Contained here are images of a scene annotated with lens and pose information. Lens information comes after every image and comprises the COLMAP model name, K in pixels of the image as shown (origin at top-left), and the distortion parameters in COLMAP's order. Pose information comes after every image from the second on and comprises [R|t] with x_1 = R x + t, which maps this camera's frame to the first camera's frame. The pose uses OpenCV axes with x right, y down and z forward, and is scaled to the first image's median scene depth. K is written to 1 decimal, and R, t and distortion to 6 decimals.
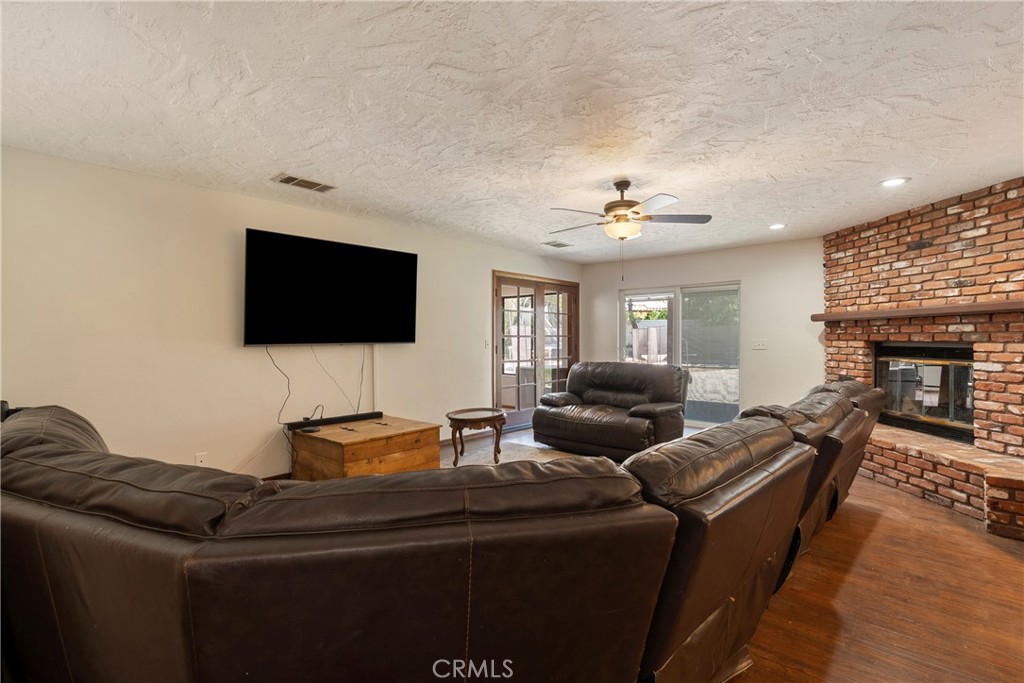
lens RADIAL K [[484.5, 0, 512.0], [0, 484.5, 341.5], [0, 0, 1]] dist [-0.002069, 0.000410]
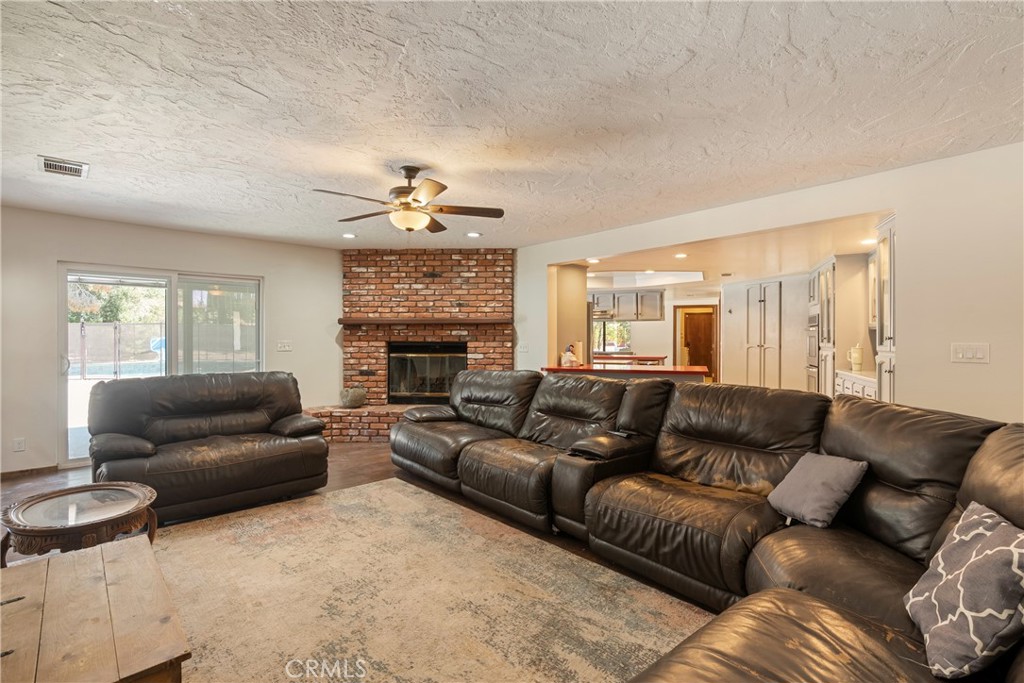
lens RADIAL K [[484.5, 0, 512.0], [0, 484.5, 341.5], [0, 0, 1]] dist [-0.002069, 0.000410]
pose [[0.077577, -0.002375, 0.996984, -0.563235], [0.008492, 0.999962, 0.001721, -0.000225], [-0.996950, 0.008333, 0.077594, 0.622847]]
